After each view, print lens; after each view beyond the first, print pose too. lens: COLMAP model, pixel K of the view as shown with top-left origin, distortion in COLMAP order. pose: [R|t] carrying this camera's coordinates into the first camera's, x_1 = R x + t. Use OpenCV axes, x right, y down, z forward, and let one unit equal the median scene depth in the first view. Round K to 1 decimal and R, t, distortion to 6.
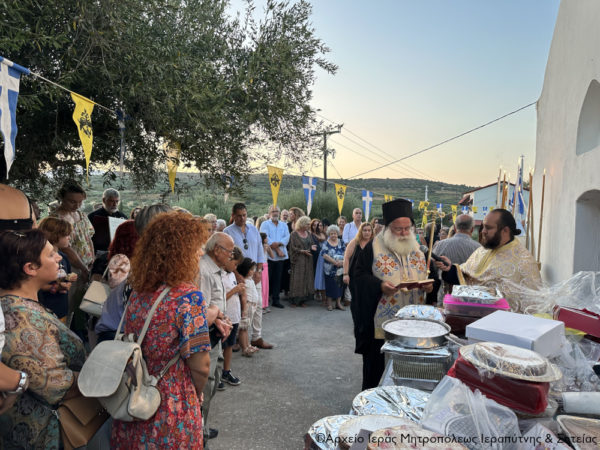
lens RADIAL K [[424.3, 0, 299.0], [0, 424.3, 223.7], [0, 0, 1]] dist [0.046969, -0.052077]
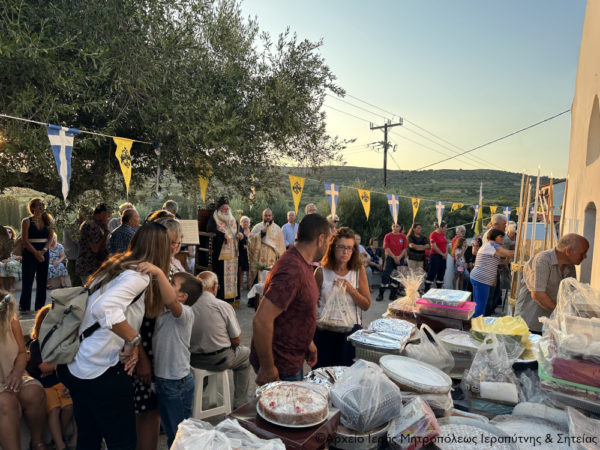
lens RADIAL K [[424.3, 0, 296.7], [0, 424.3, 229.7], [0, 0, 1]] dist [0.046969, -0.052077]
pose [[0.987514, 0.018352, -0.156459, 0.095825], [-0.013141, 0.999326, 0.034277, -0.025010], [0.156982, -0.031793, 0.987090, -0.094639]]
